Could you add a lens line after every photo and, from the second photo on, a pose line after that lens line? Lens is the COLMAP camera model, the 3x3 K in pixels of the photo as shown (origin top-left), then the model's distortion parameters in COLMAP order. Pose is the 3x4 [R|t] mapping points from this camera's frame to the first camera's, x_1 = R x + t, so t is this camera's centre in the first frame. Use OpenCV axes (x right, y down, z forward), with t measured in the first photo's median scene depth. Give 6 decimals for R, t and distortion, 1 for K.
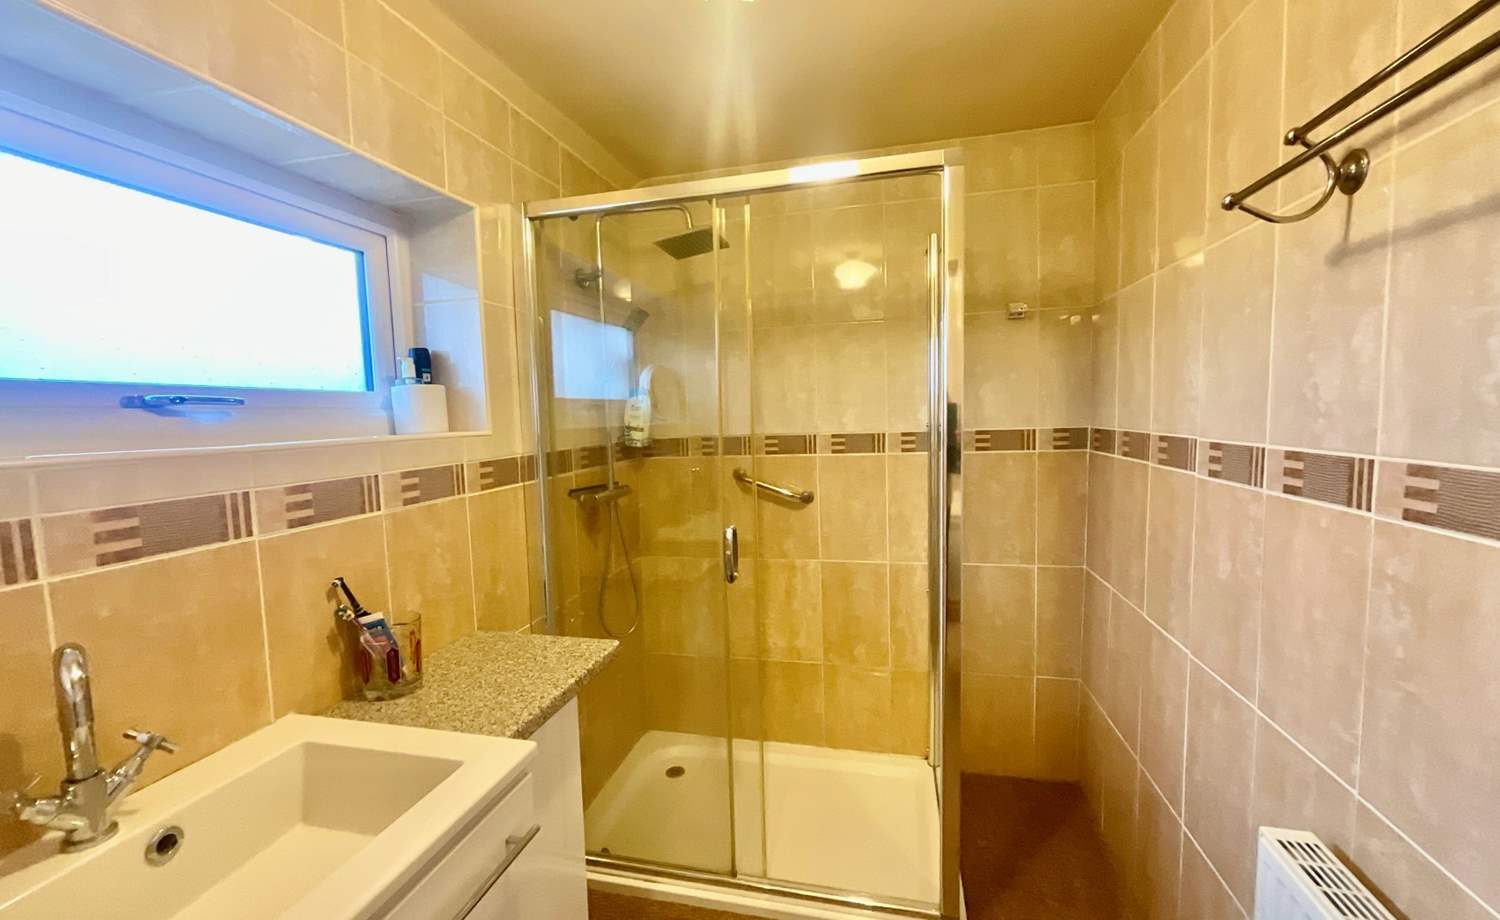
lens RADIAL K [[628.5, 0, 745.1], [0, 628.5, 460.9], [0, 0, 1]] dist [0.011405, 0.000203]
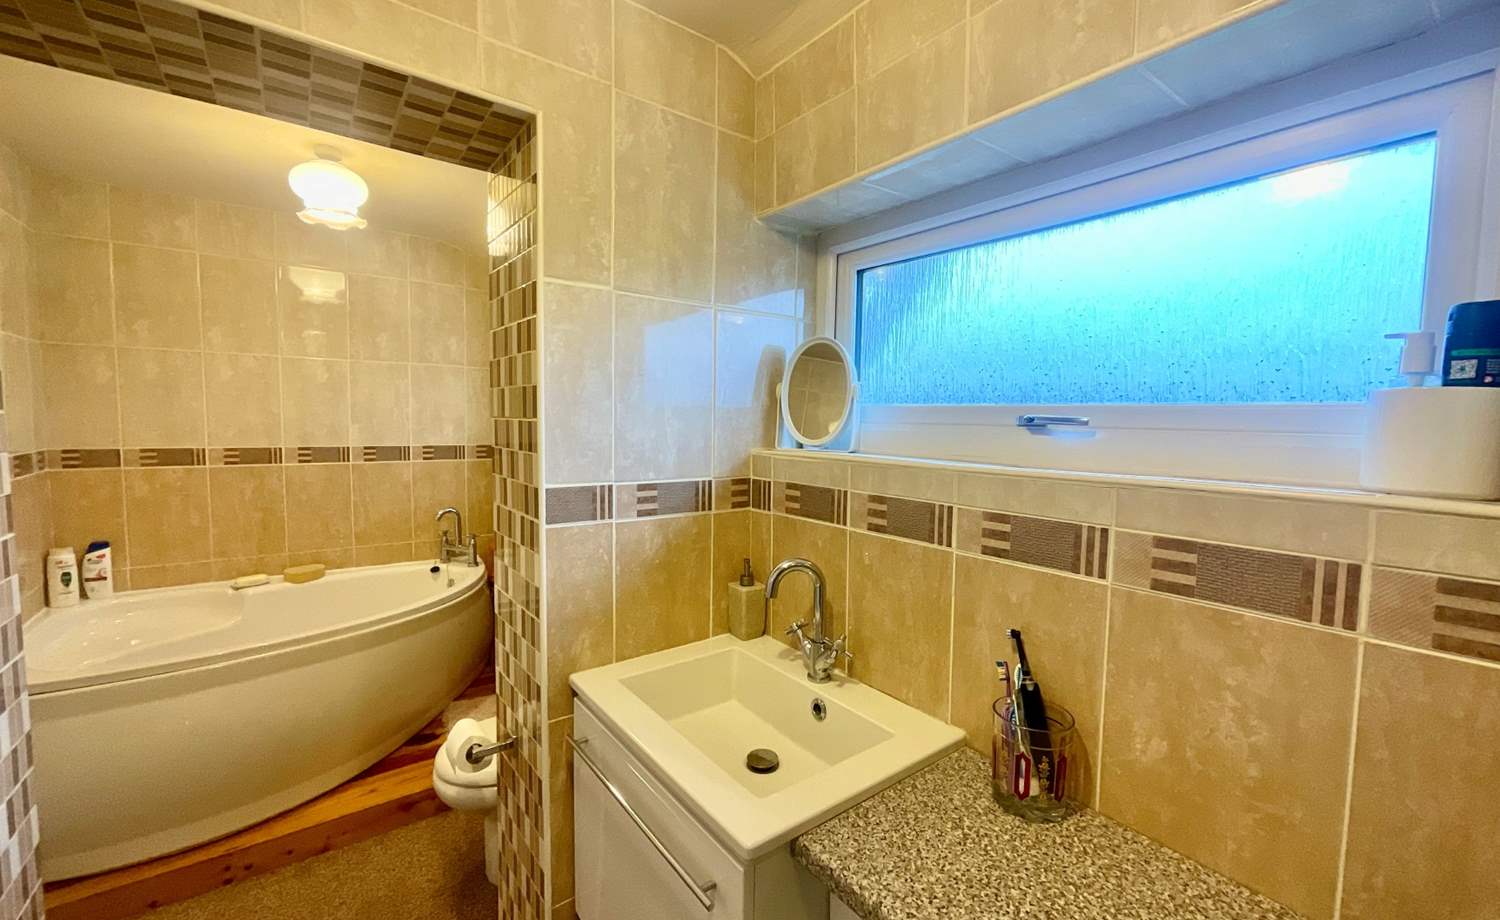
lens RADIAL K [[600.9, 0, 763.4], [0, 600.9, 460.3], [0, 0, 1]] dist [0.006282, 0.000128]
pose [[-0.628123, 0.076670, -0.774328, 0.182573], [-0.053778, 0.988477, 0.141498, -0.135242], [0.776253, 0.130520, -0.616762, 1.169066]]
